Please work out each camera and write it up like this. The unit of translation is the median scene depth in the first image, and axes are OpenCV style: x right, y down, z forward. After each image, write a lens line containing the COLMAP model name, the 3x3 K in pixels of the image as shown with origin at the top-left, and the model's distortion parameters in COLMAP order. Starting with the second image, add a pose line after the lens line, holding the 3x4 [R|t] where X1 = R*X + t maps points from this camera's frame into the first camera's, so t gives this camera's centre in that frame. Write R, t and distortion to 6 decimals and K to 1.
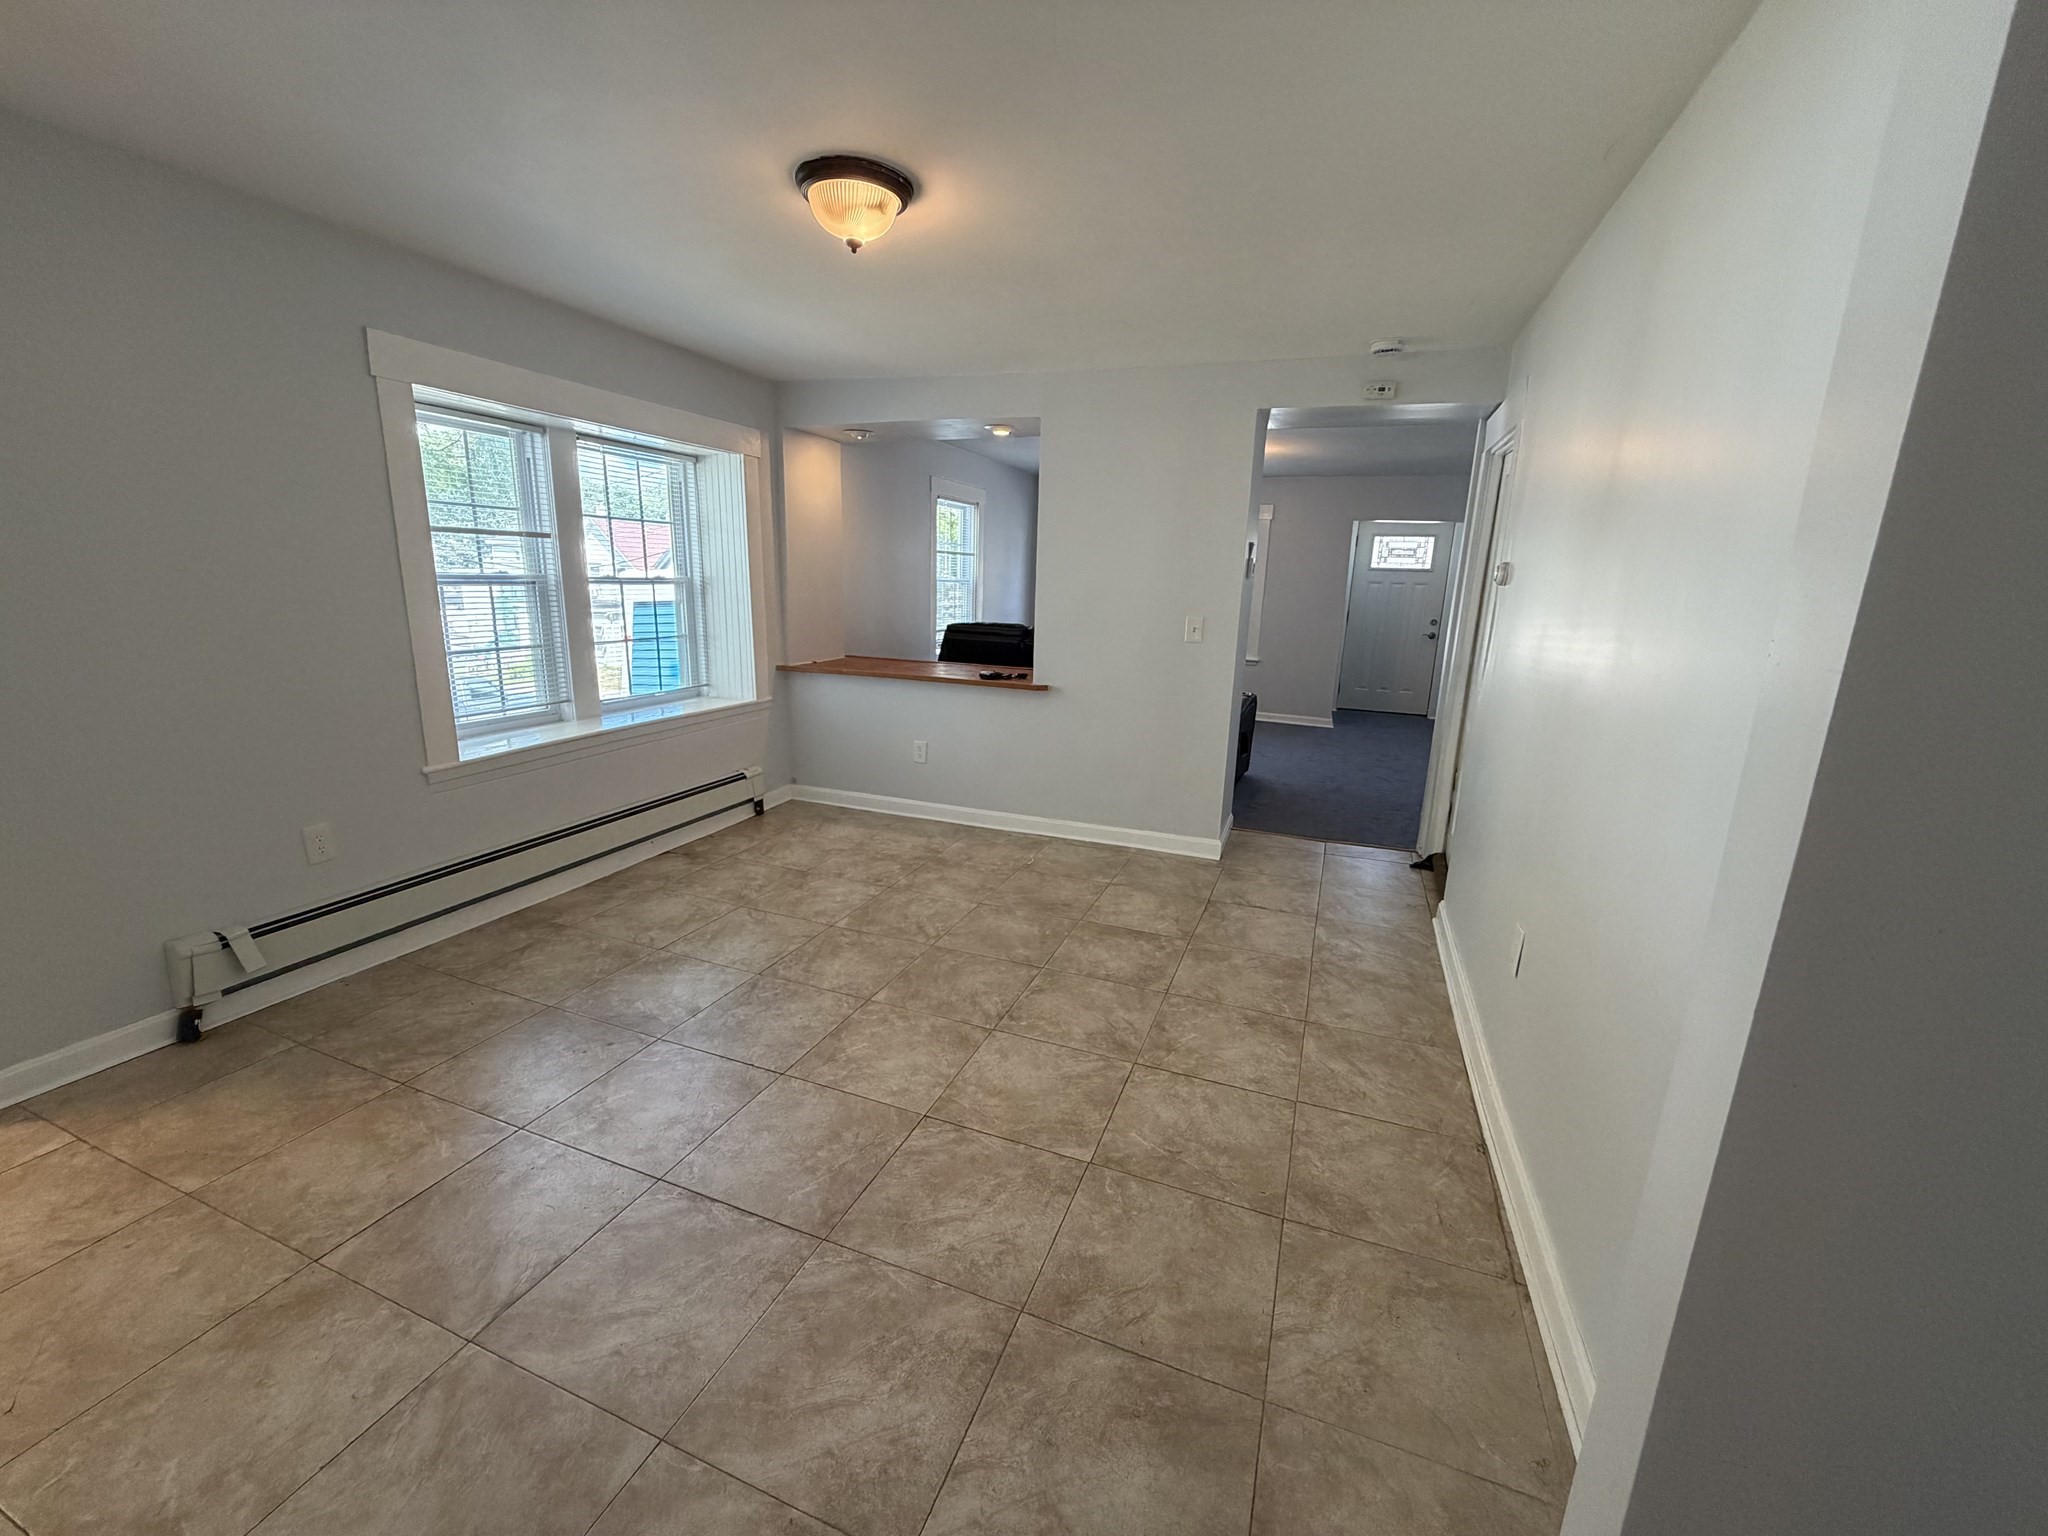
lens RADIAL K [[819.6, 0, 1019.0], [0, 819.6, 762.2], [0, 0, 1]] dist [-0.006096, 0.002074]
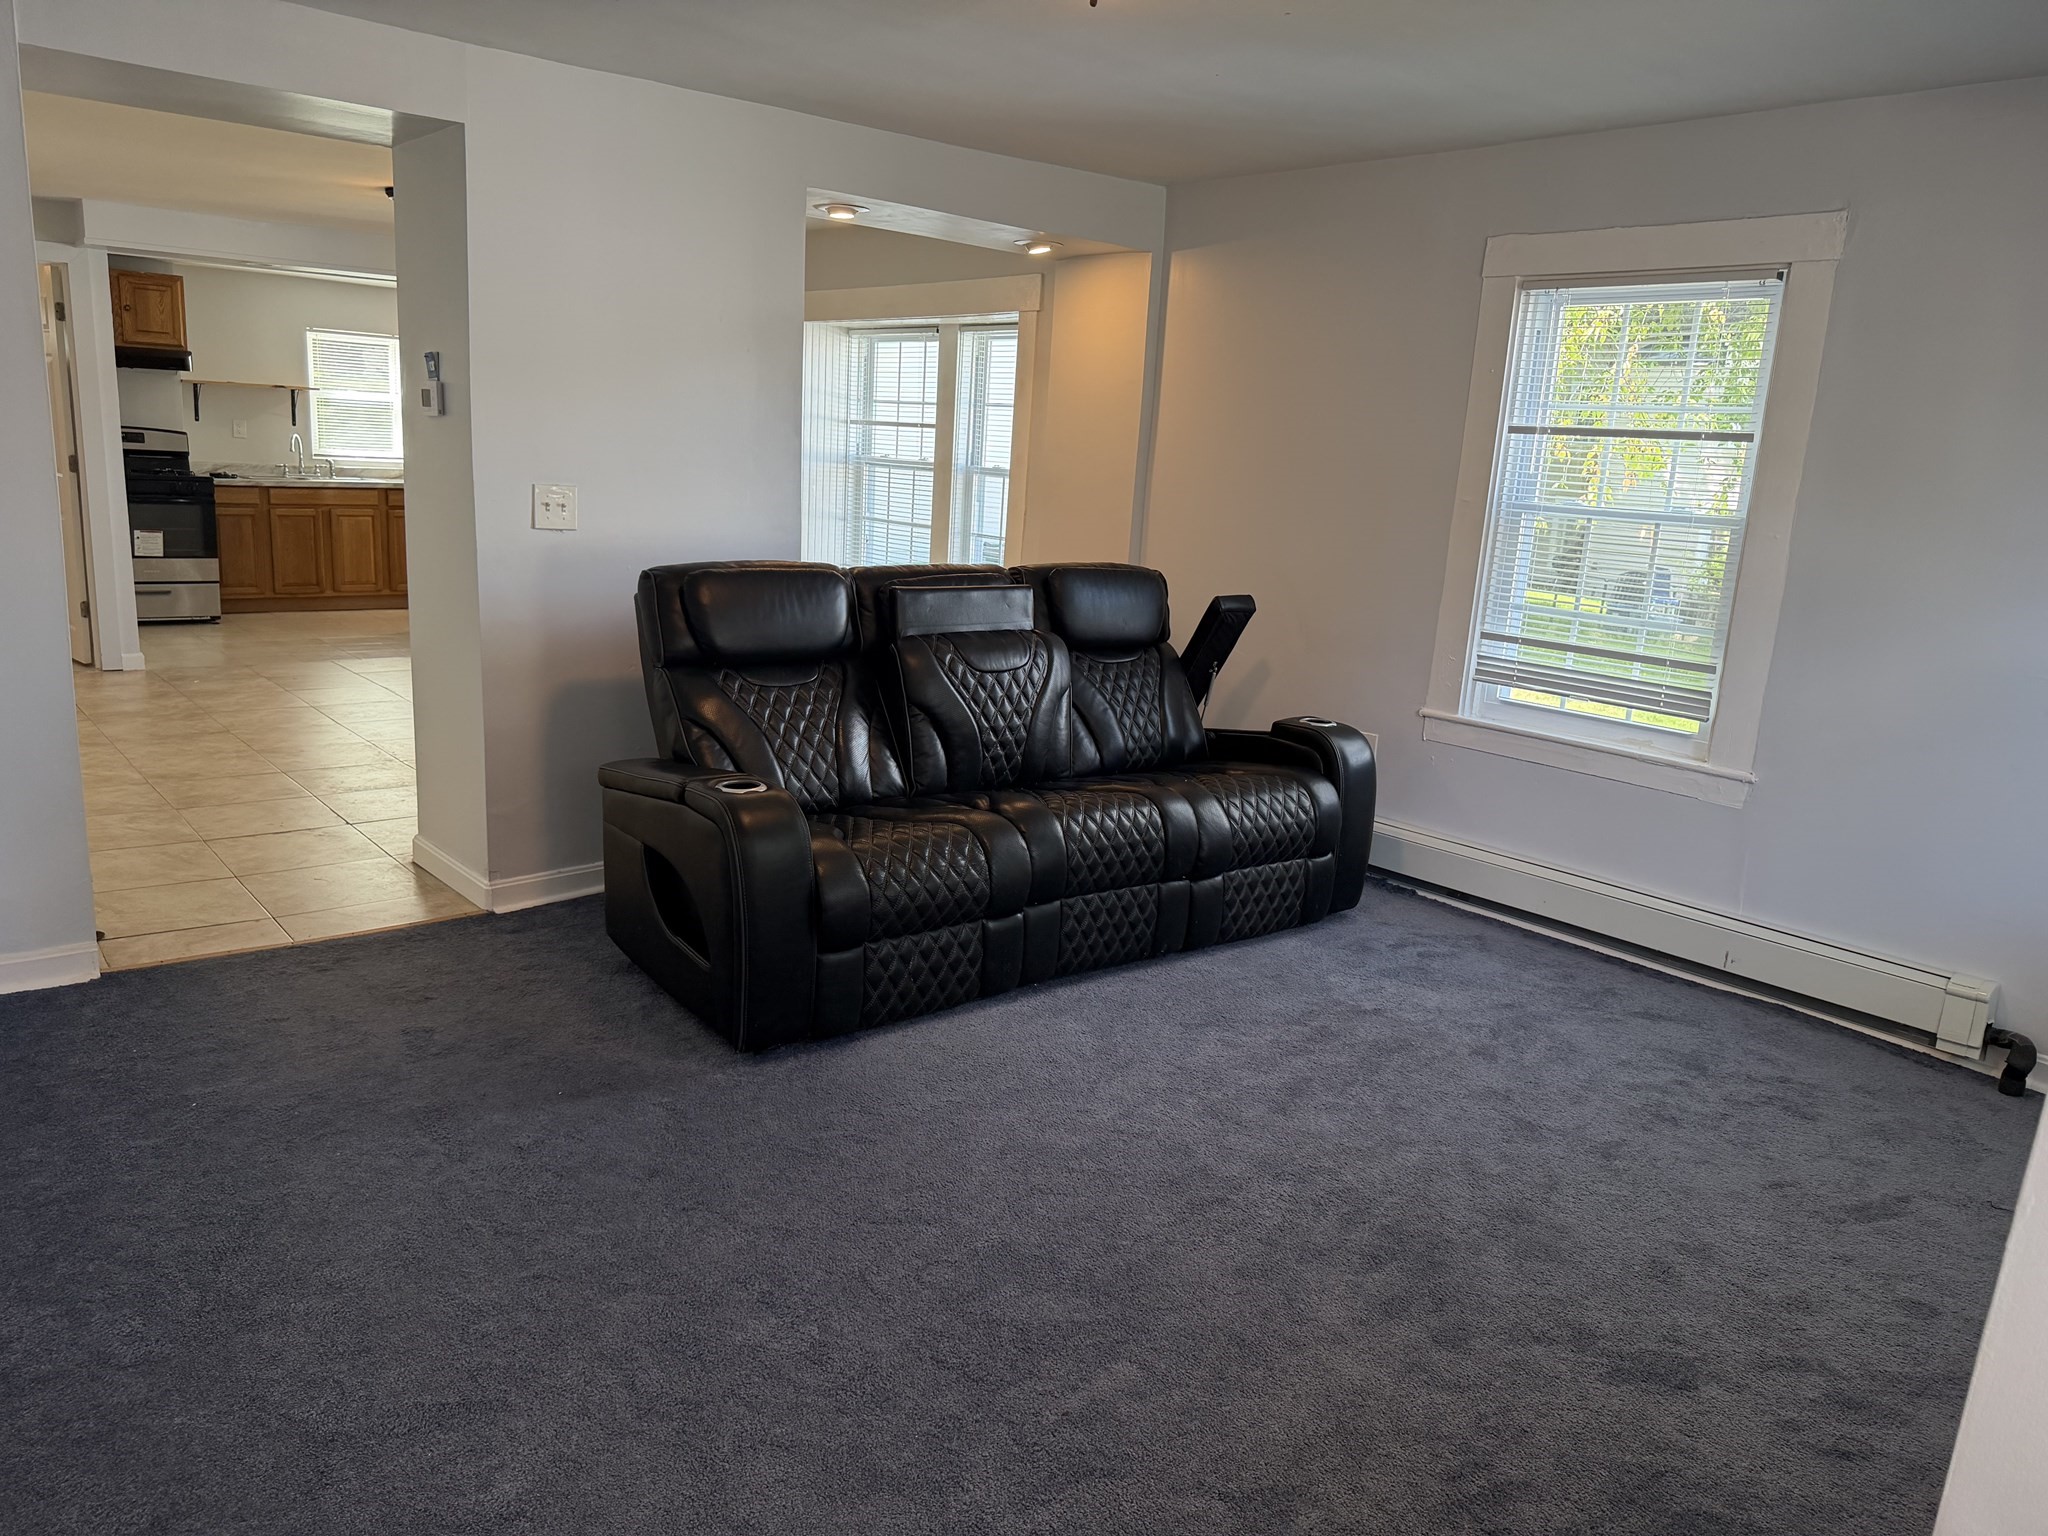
lens RADIAL K [[1473.5, 0, 1012.8], [0, 1473.5, 766.4], [0, 0, 1]] dist [0.055216, -0.028379]
pose [[-0.494564, 0.126235, -0.859925, 1.398716], [-0.263566, 0.921024, 0.286788, -0.560696], [0.828215, 0.368482, -0.422234, 2.590919]]
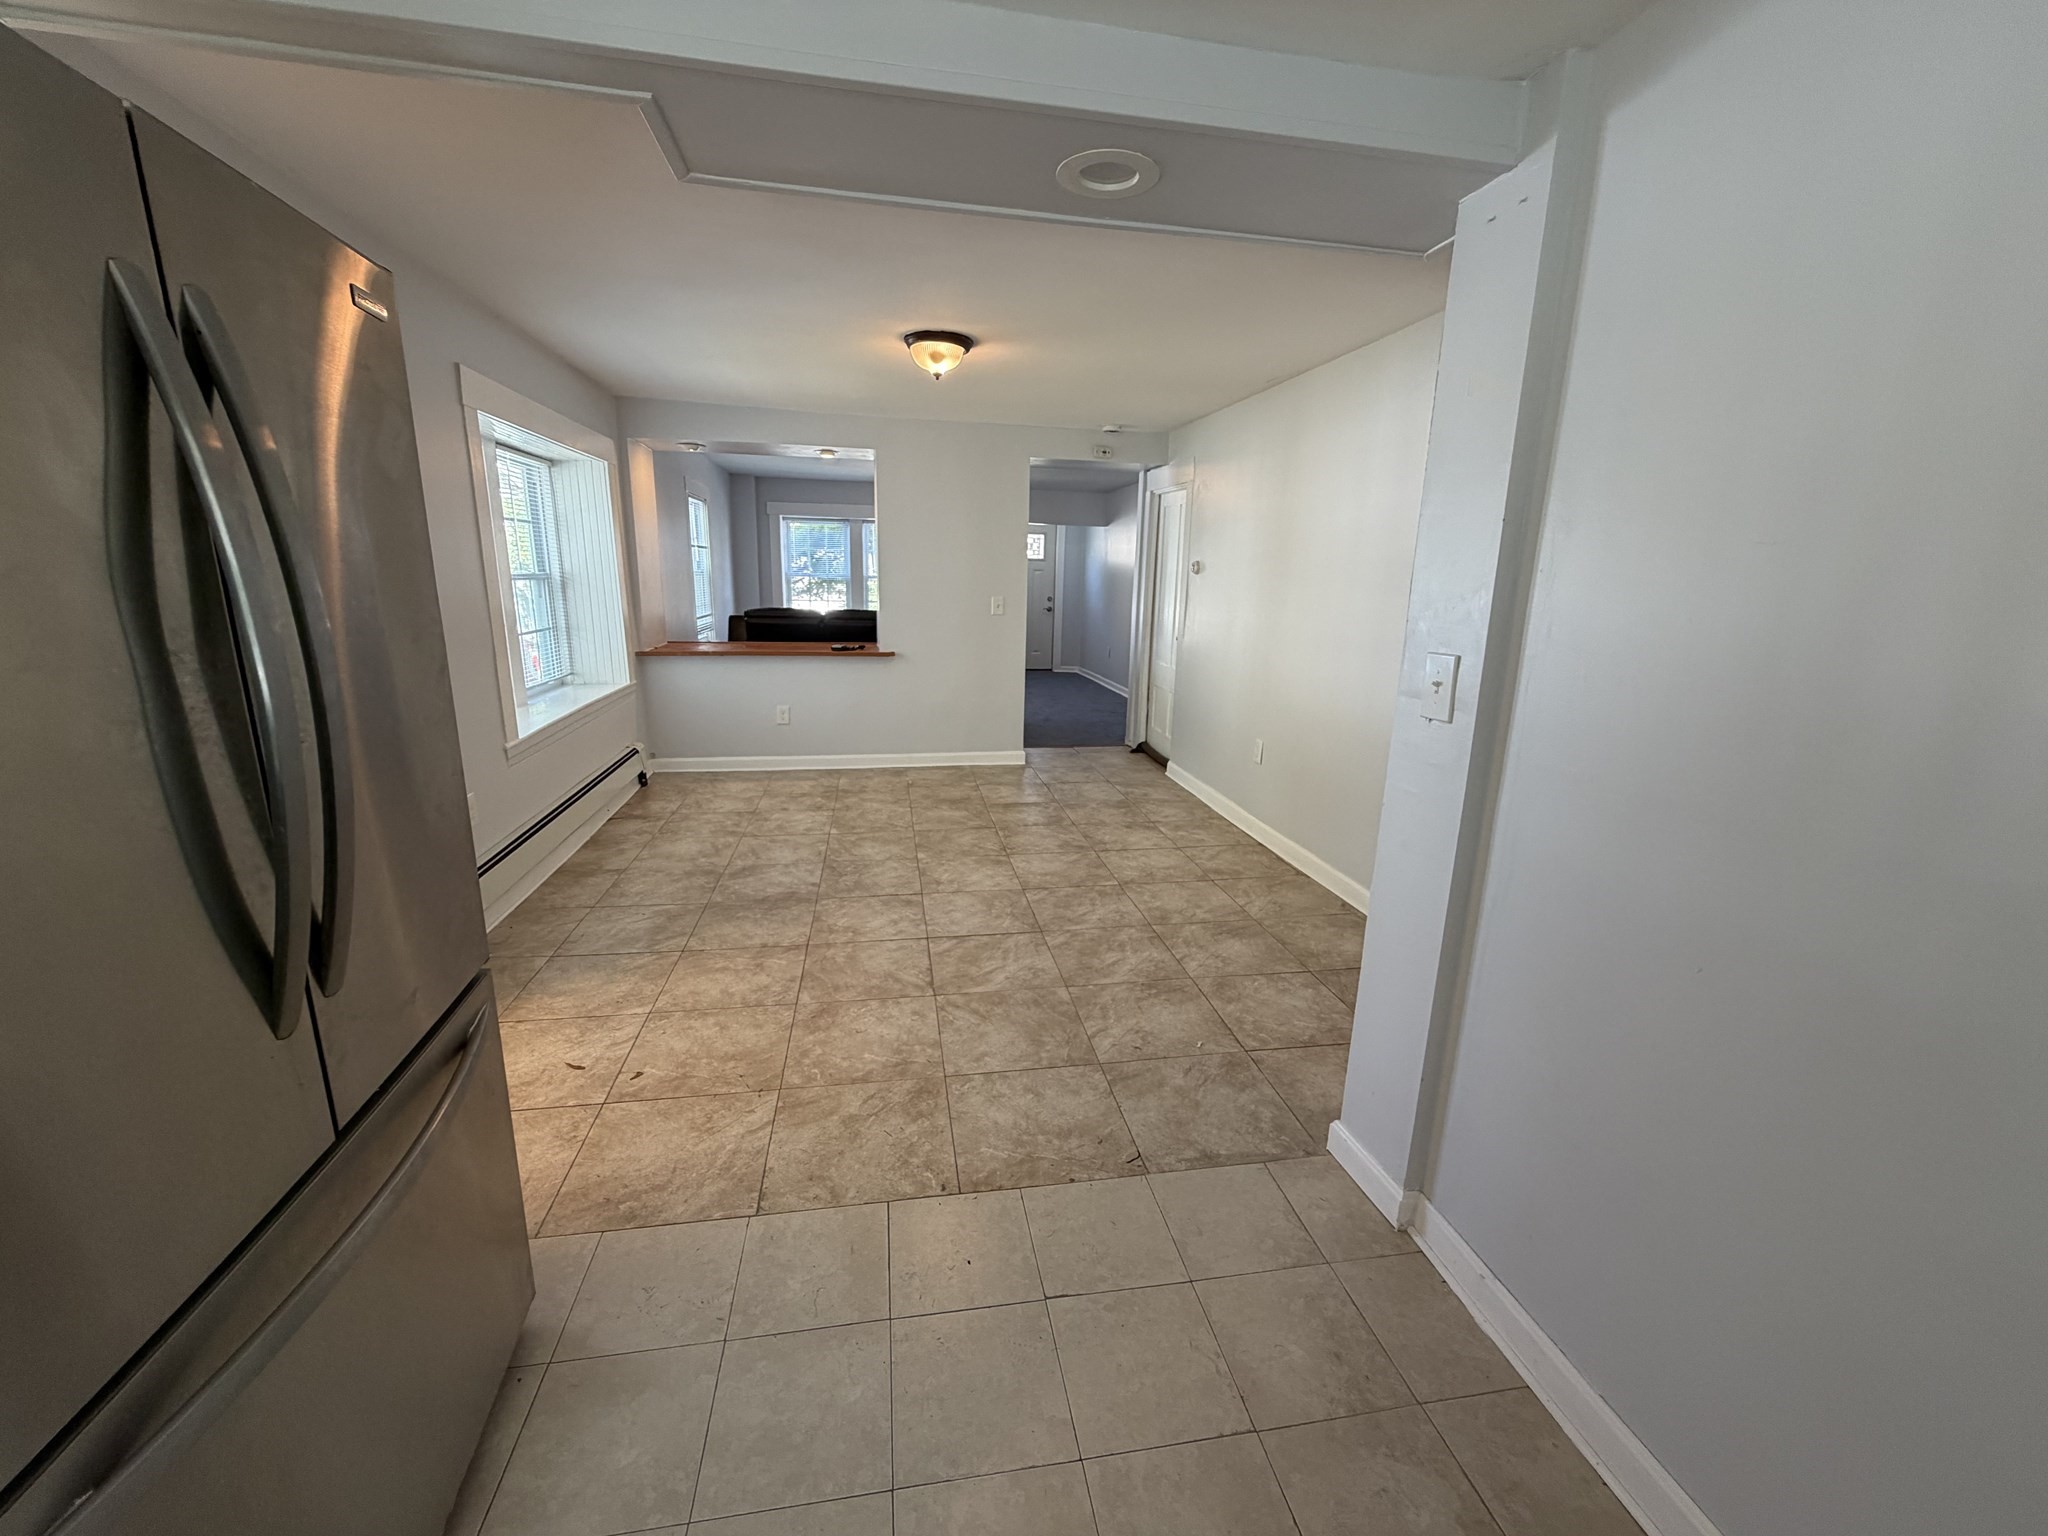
lens RADIAL K [[819.6, 0, 1021.0], [0, 819.6, 758.0], [0, 0, 1]] dist [-0.006096, 0.002074]
pose [[0.855296, -0.124639, 0.502925, -0.692018], [0.118022, 0.991985, 0.045129, 0.059048], [-0.504519, 0.020758, 0.863151, -0.355420]]
